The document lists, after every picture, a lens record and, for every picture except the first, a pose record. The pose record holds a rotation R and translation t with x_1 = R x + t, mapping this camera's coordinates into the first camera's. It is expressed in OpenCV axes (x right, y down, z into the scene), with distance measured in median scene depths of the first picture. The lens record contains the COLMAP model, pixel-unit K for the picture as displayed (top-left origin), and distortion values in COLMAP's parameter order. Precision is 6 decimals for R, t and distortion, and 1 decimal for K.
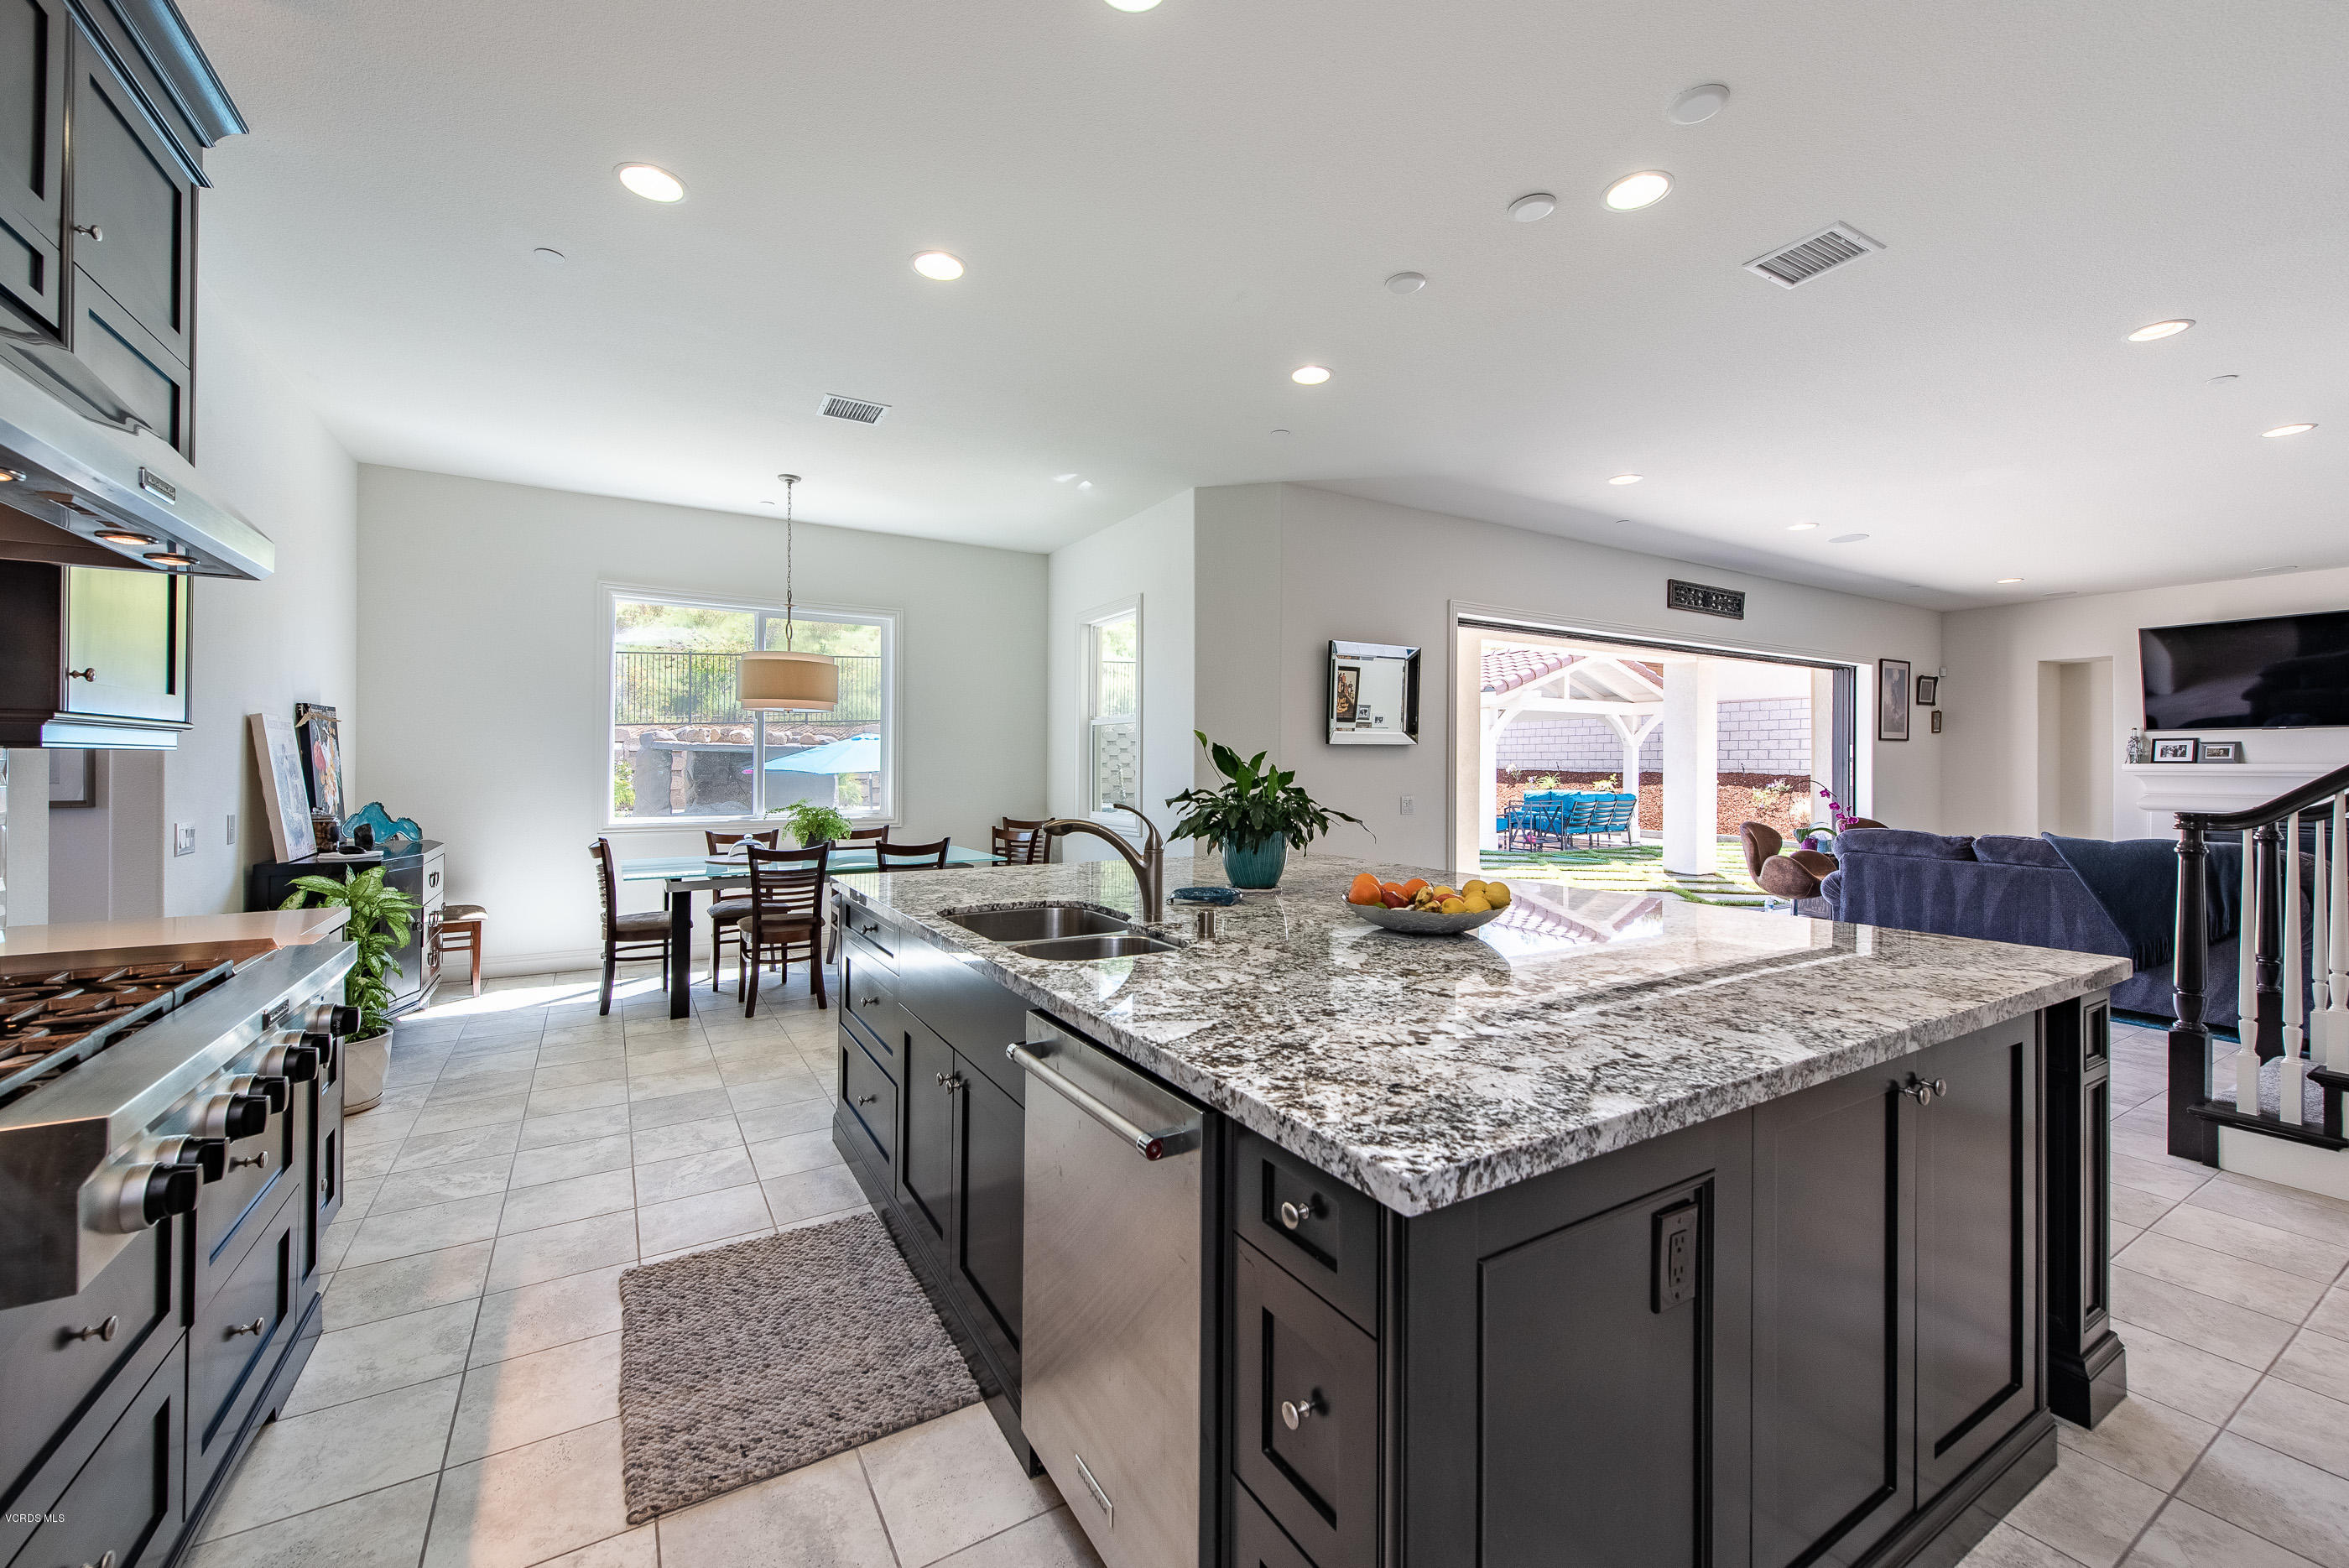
lens RADIAL K [[912.6, 0, 1186.7], [0, 912.6, 768.8], [0, 0, 1]] dist [0.007495, -0.001915]
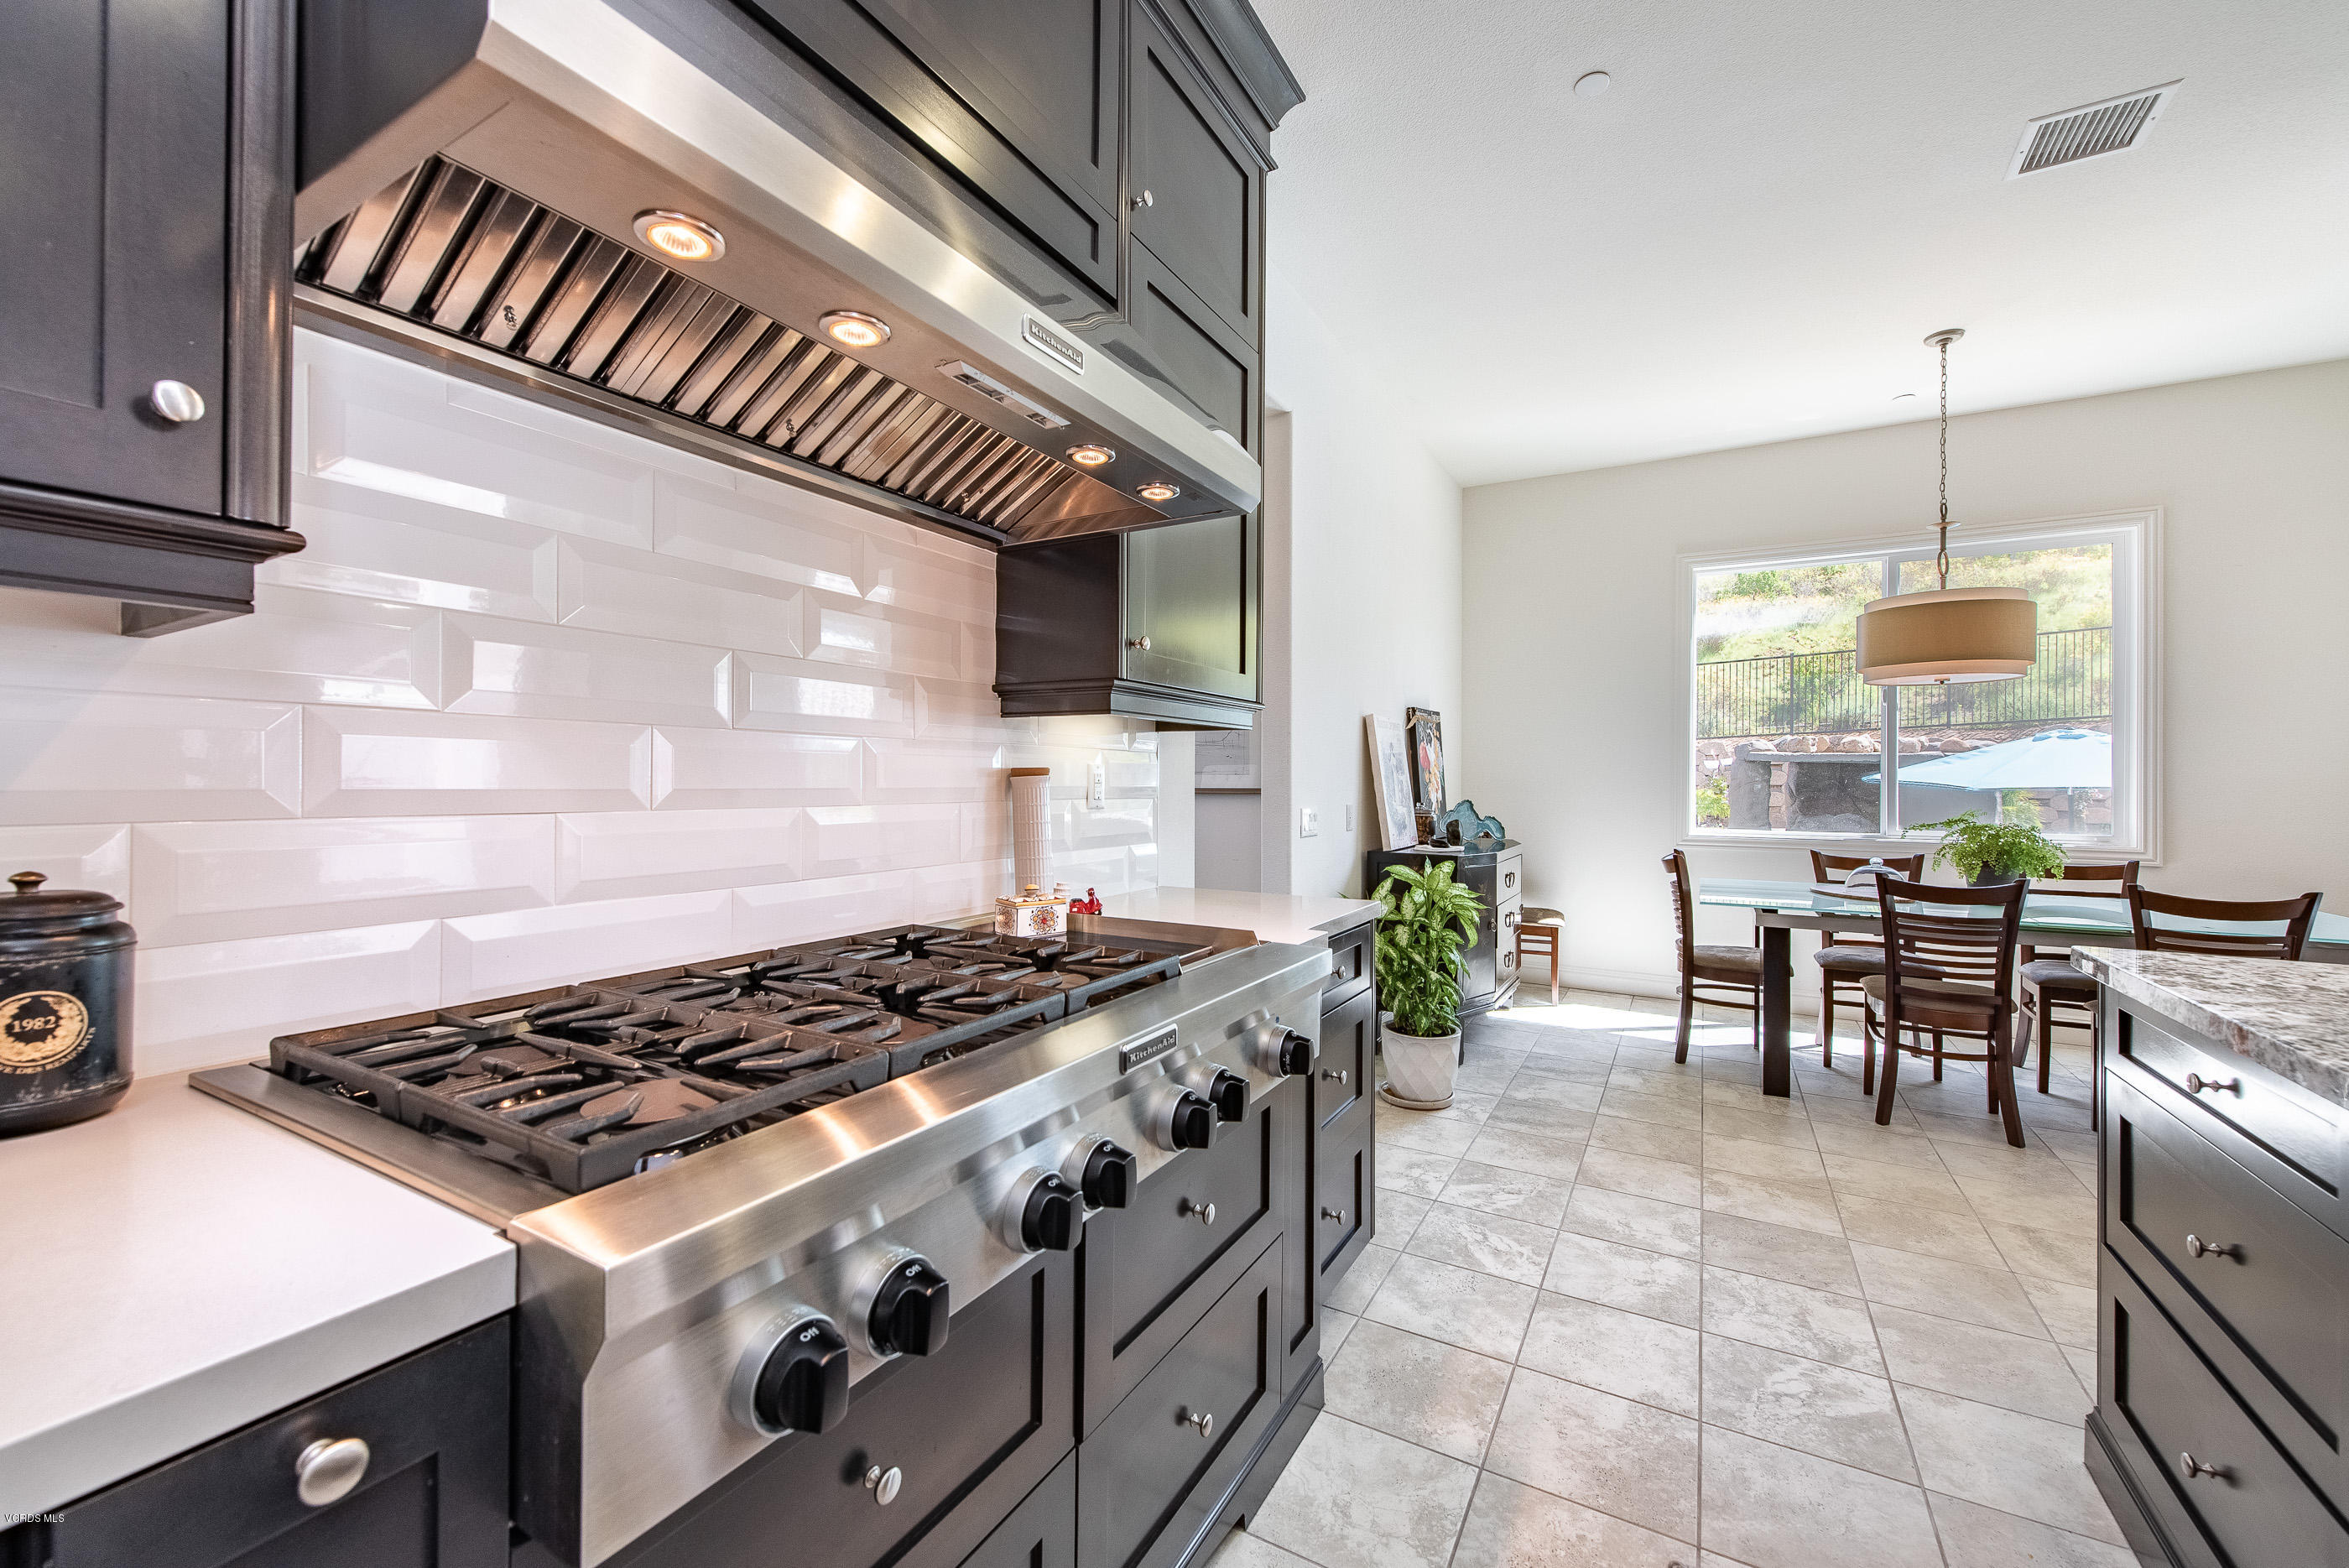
lens RADIAL K [[912.6, 0, 1166.8], [0, 912.6, 771.5], [0, 0, 1]] dist [0.007495, -0.001915]
pose [[0.455888, -0.011245, -0.889966, -0.127032], [-0.004465, 0.999879, -0.014921, 0.022592], [0.890026, 0.010776, 0.455782, 0.241823]]
